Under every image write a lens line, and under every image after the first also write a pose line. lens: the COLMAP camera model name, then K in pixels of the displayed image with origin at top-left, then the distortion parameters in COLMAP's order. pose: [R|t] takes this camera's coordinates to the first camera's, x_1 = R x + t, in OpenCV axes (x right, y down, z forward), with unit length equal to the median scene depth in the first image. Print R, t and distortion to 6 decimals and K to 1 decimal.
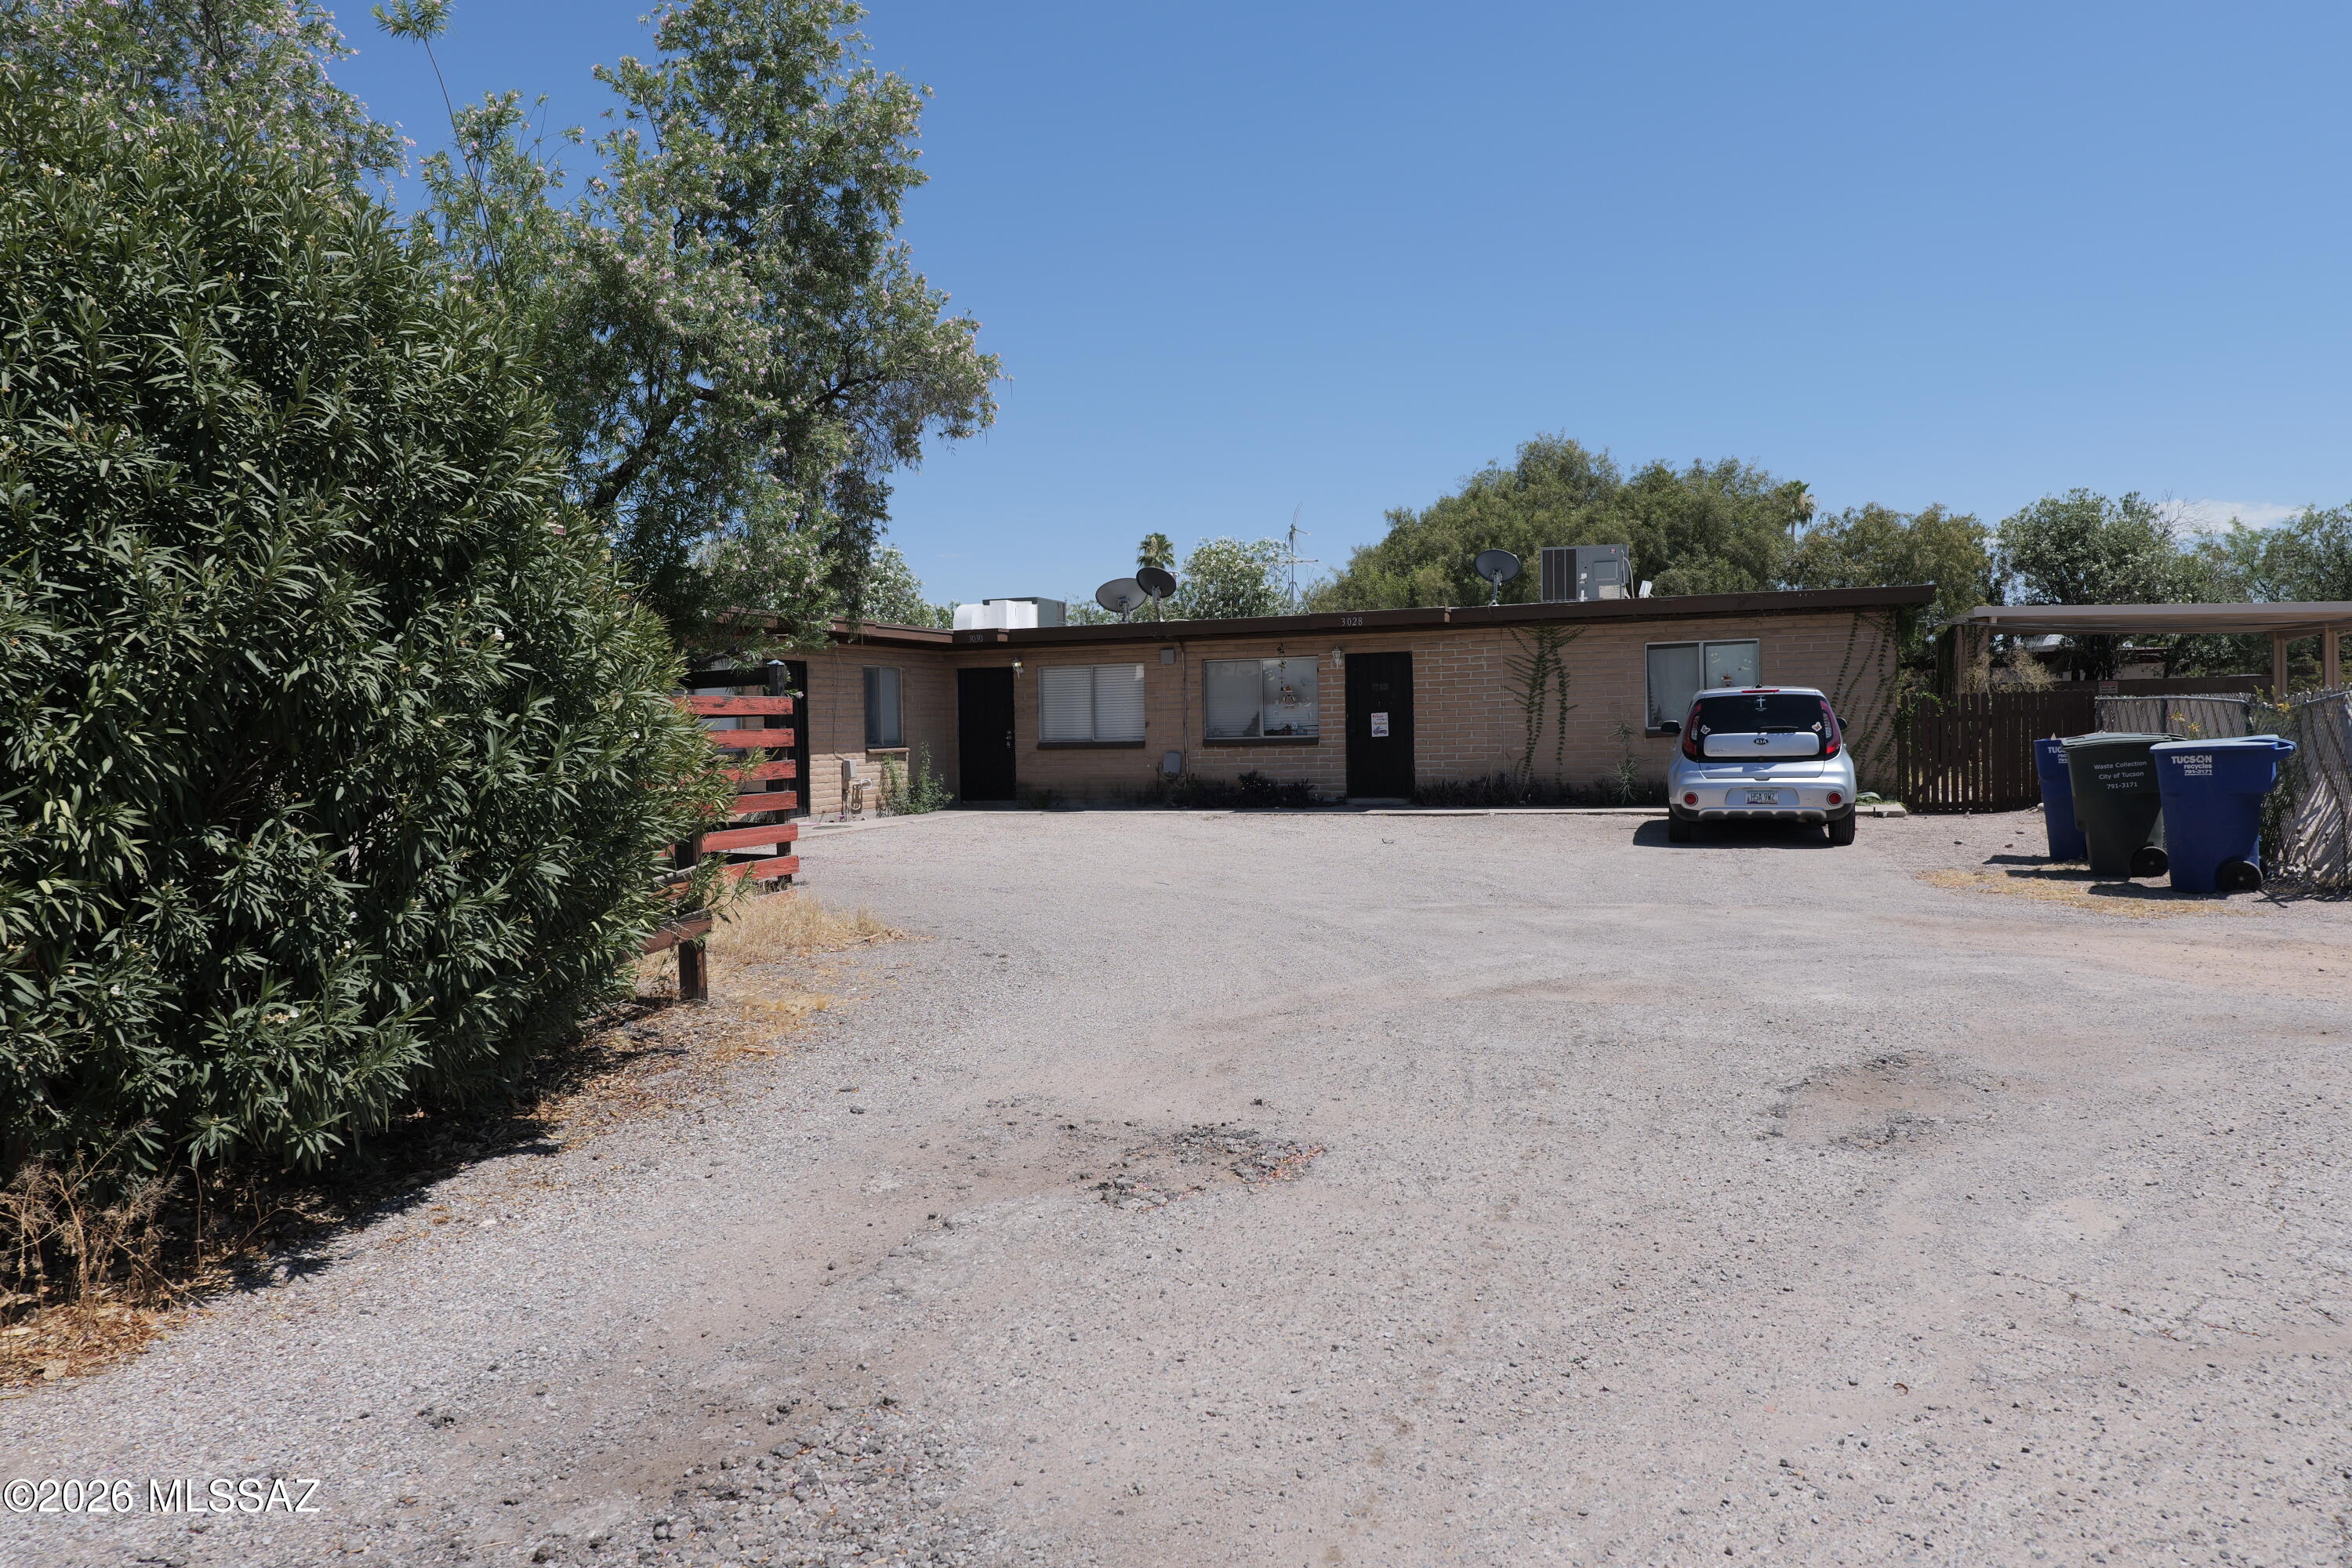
lens RADIAL K [[1583.3, 0, 1182.2], [0, 1583.3, 774.9], [0, 0, 1]] dist [-0.013489, 0.004868]
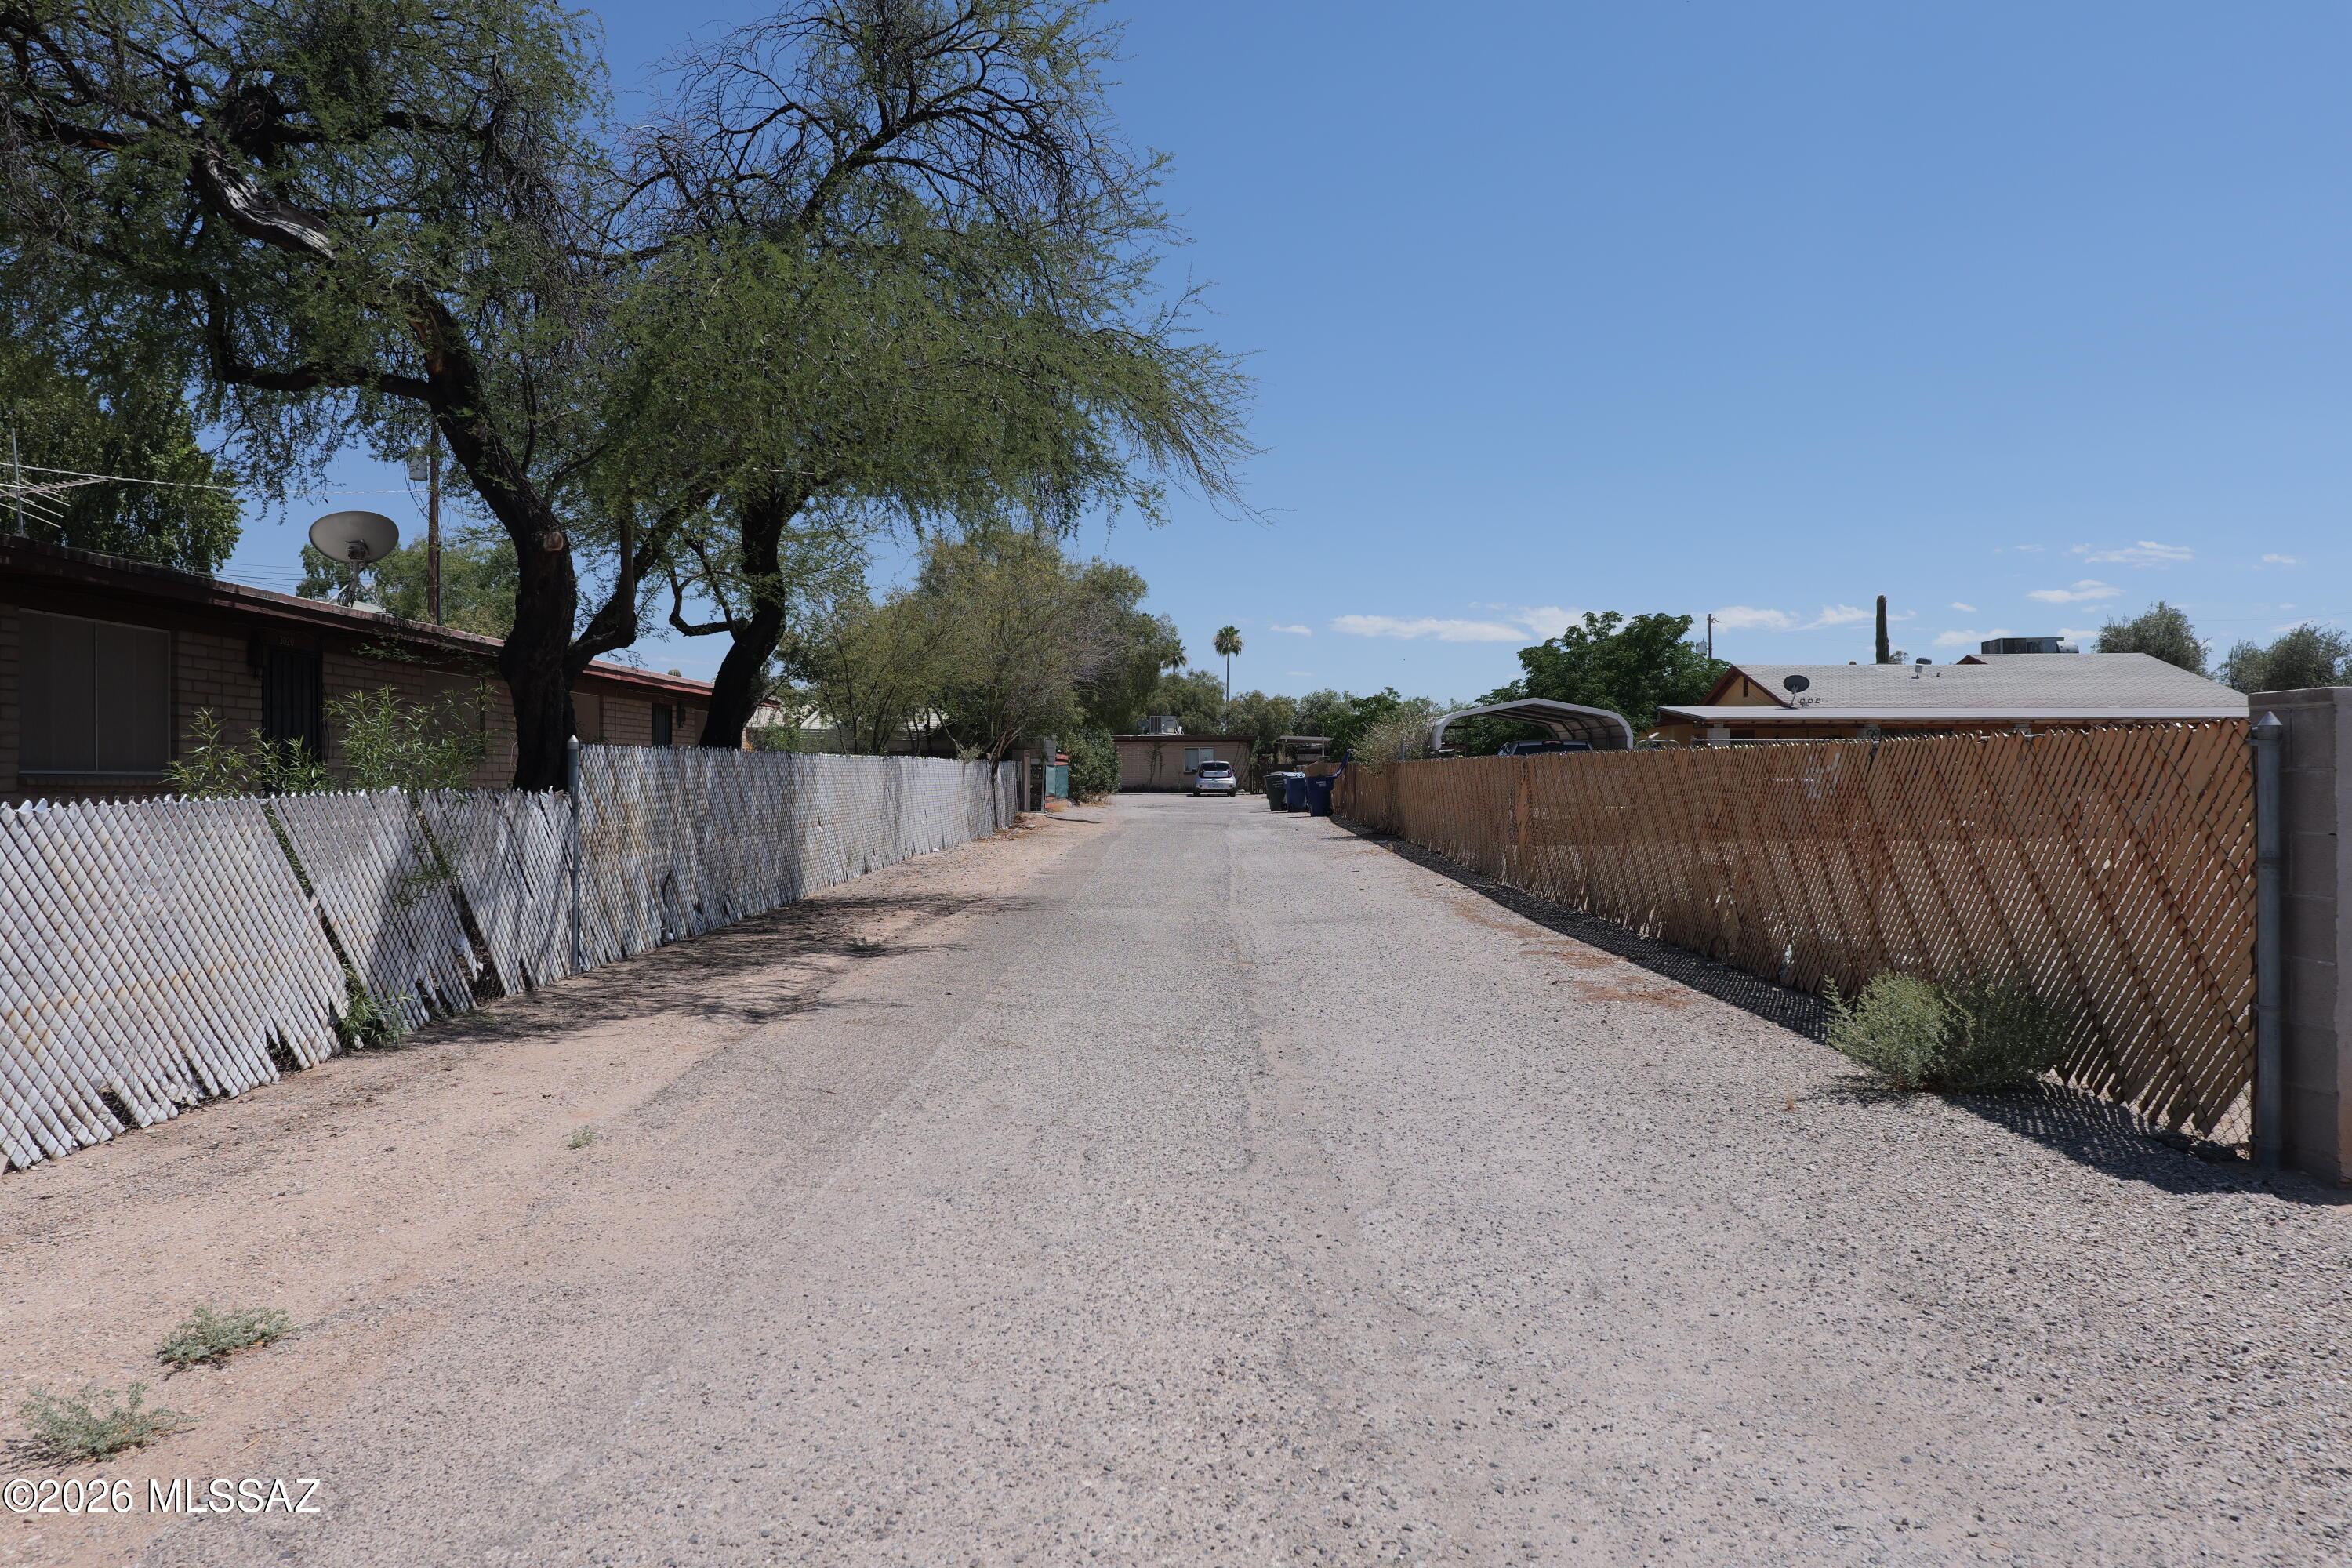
lens RADIAL K [[1583.3, 0, 1182.2], [0, 1583.3, 774.9], [0, 0, 1]] dist [-0.013489, 0.004868]
pose [[0.944869, 0.016084, 0.327054, -0.836068], [-0.002824, 0.999156, -0.040976, 0.117205], [-0.327437, 0.037793, 0.944117, -2.250705]]
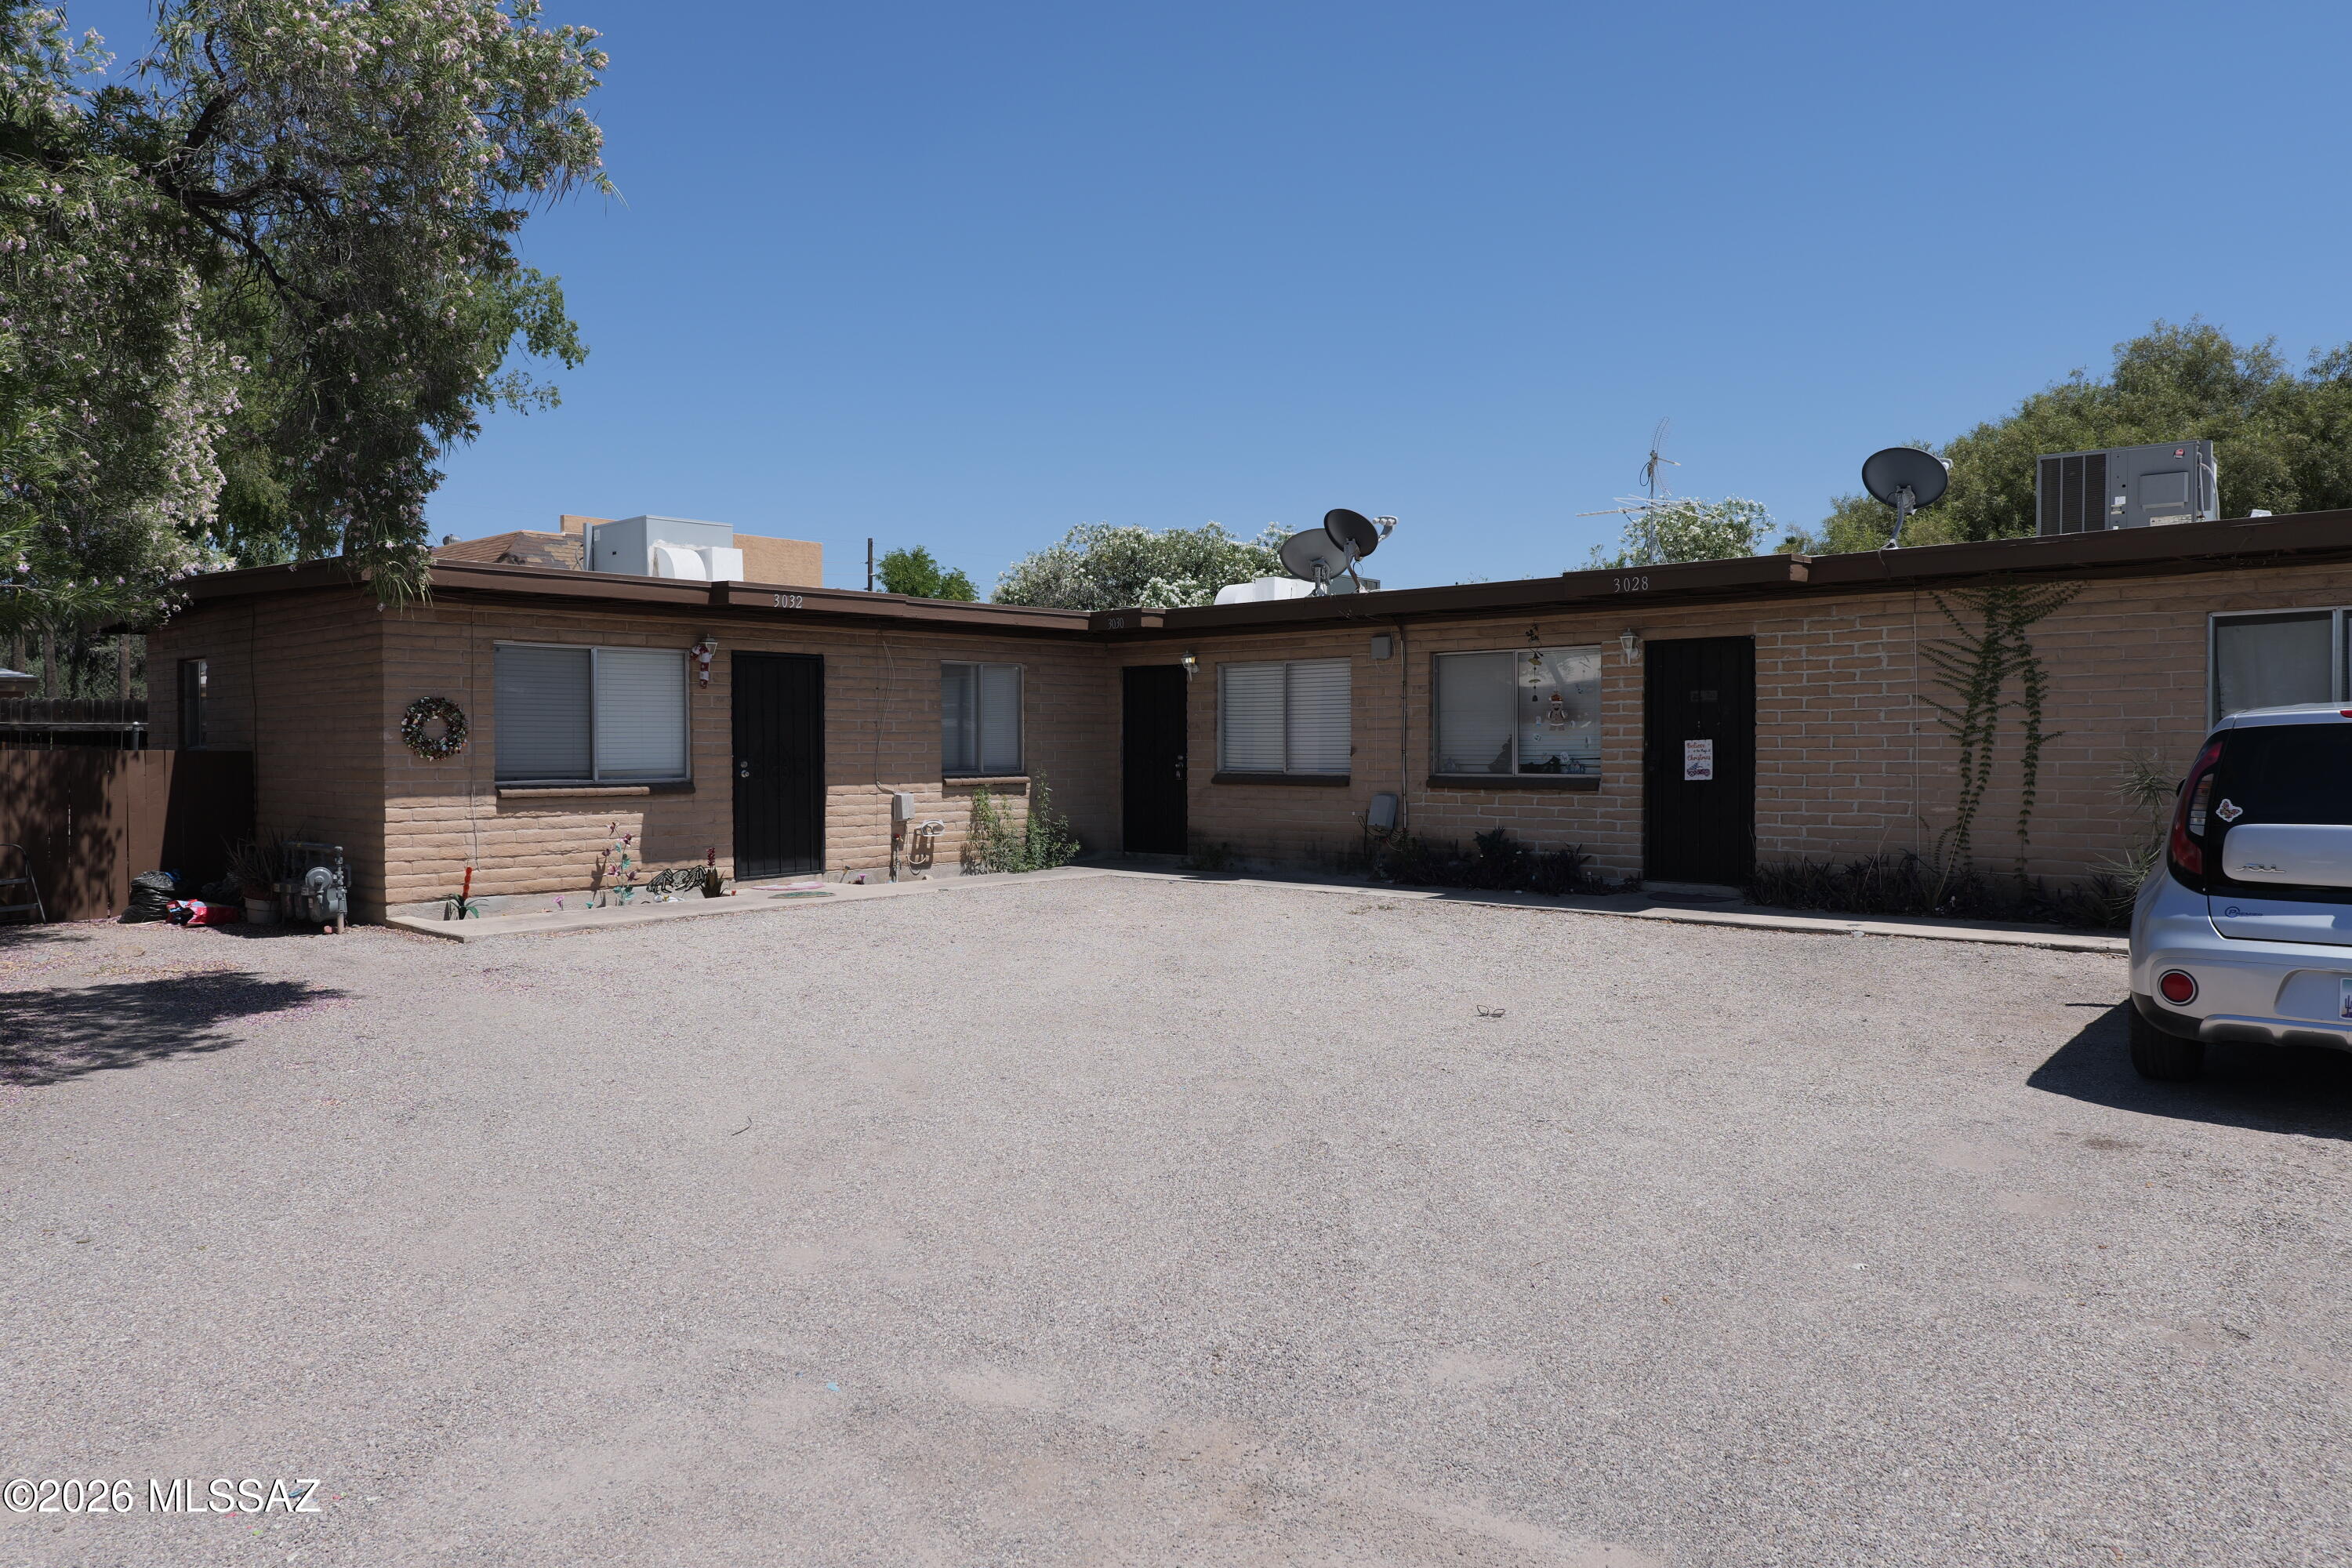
lens RADIAL K [[1583.3, 0, 1182.2], [0, 1583.3, 774.9], [0, 0, 1]] dist [-0.013489, 0.004868]
pose [[0.928783, 0.024775, -0.369795, 0.162248], [-0.026469, 0.999650, 0.000492, -0.021132], [0.369677, 0.009331, 0.929113, 0.376934]]
